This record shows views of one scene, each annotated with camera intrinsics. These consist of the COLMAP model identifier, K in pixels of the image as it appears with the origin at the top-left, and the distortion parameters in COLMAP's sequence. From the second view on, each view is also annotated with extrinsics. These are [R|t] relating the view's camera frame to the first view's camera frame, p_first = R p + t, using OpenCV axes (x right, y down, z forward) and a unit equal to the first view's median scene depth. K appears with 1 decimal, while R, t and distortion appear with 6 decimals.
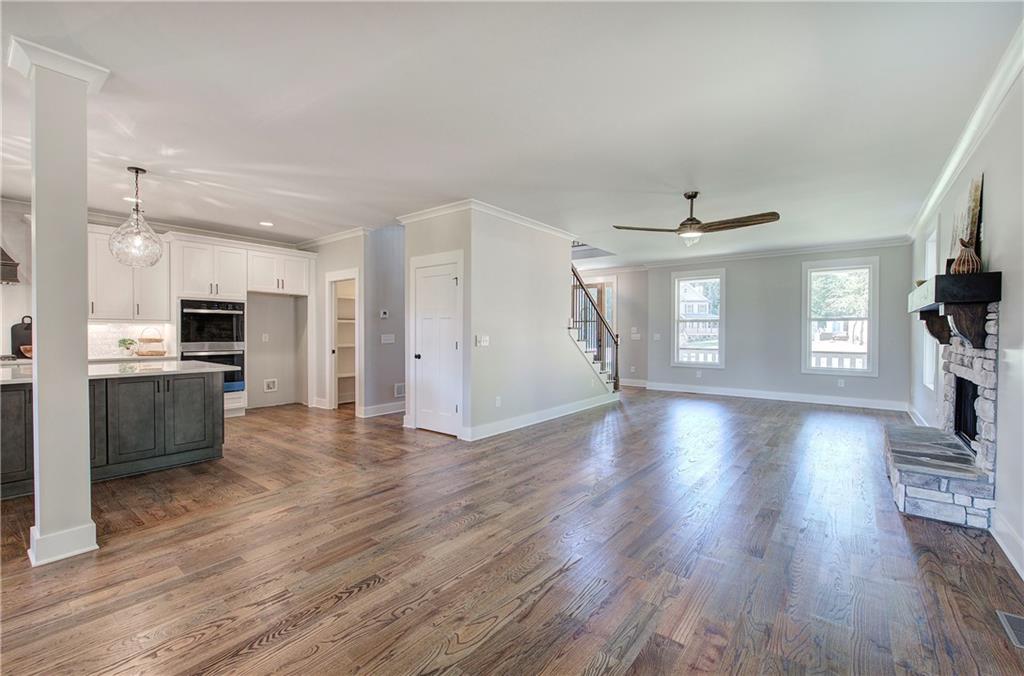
lens RADIAL K [[435.5, 0, 512.0], [0, 435.5, 338.0], [0, 0, 1]] dist [-0.000331, 0.000121]
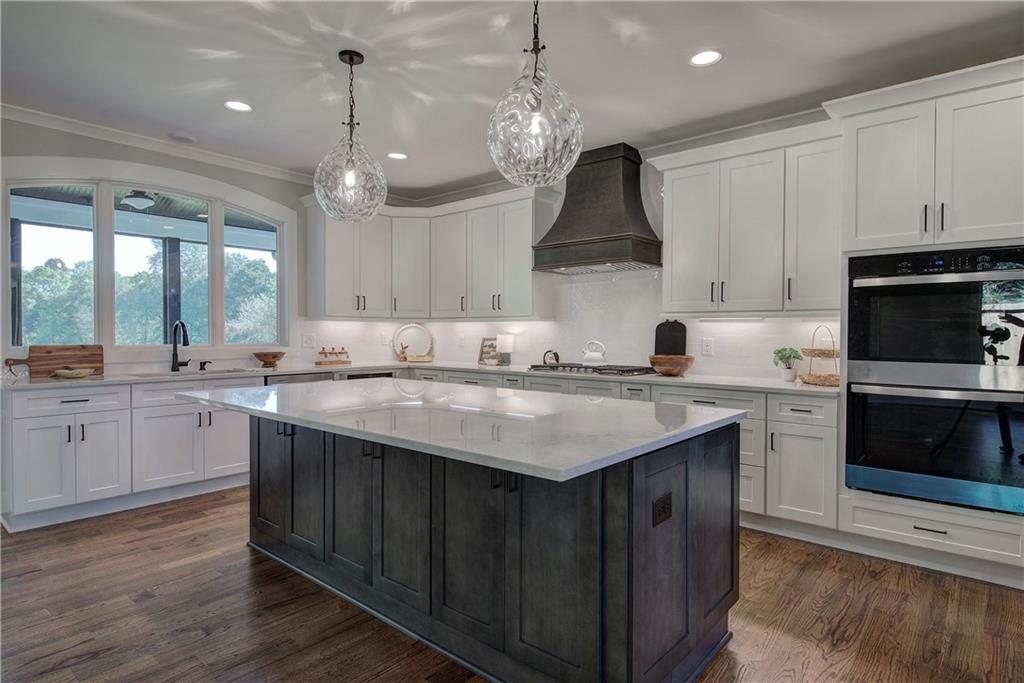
lens RADIAL K [[553.4, 0, 512.0], [0, 553.4, 341.5], [0, 0, 1]] dist [-0.001180, -0.000202]
pose [[-0.038475, 0.010236, -0.999207, -0.213282], [-0.017152, 0.999793, 0.010902, -0.007770], [0.999112, 0.017558, -0.038292, 0.694266]]
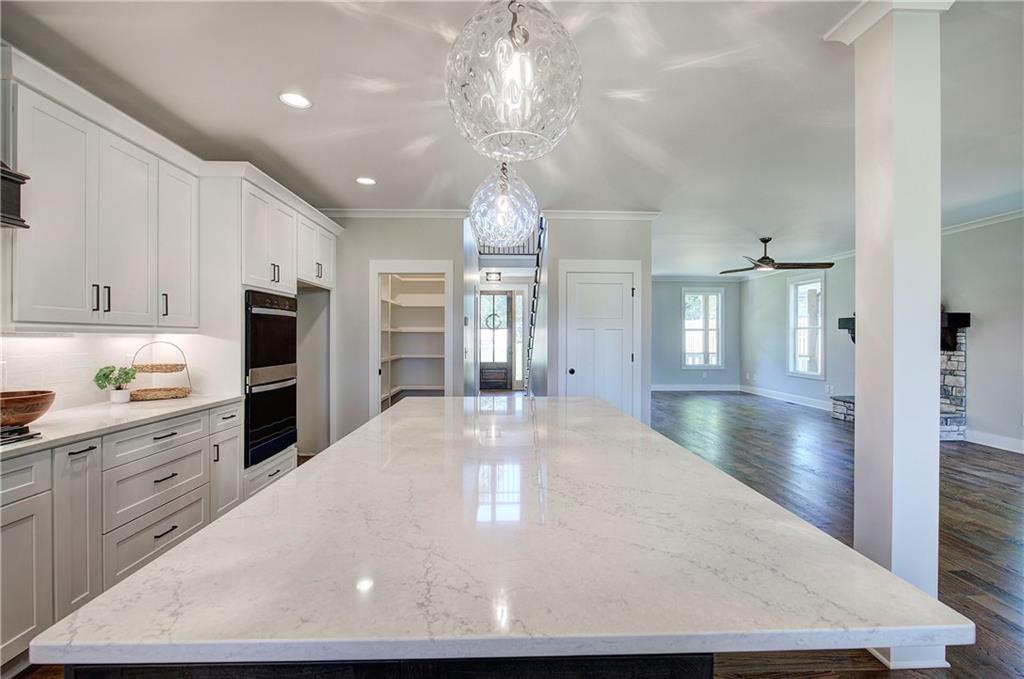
lens RADIAL K [[453.9, 0, 515.4], [0, 453.9, 339.0], [0, 0, 1]] dist [-0.001614, 0.000435]
pose [[0.760379, -0.006701, 0.649446, -0.870143], [0.010461, 0.999943, -0.001930, -0.022302], [-0.649396, 0.008261, 0.760406, 0.353612]]
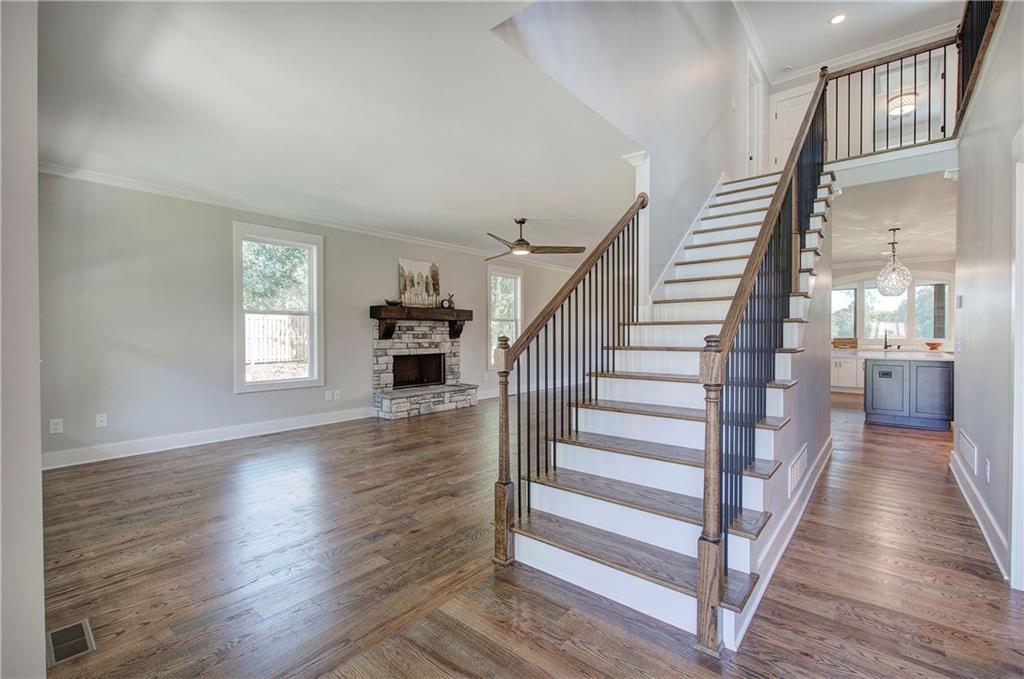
lens RADIAL K [[452.4, 0, 512.0], [0, 452.4, 339.5], [0, 0, 1]] dist [0.012767, -0.000162]
pose [[-0.999457, -0.004067, 0.032712, 0.318472], [-0.003196, 0.999640, 0.026638, -0.020973], [-0.032809, 0.026519, -0.999110, 1.843300]]
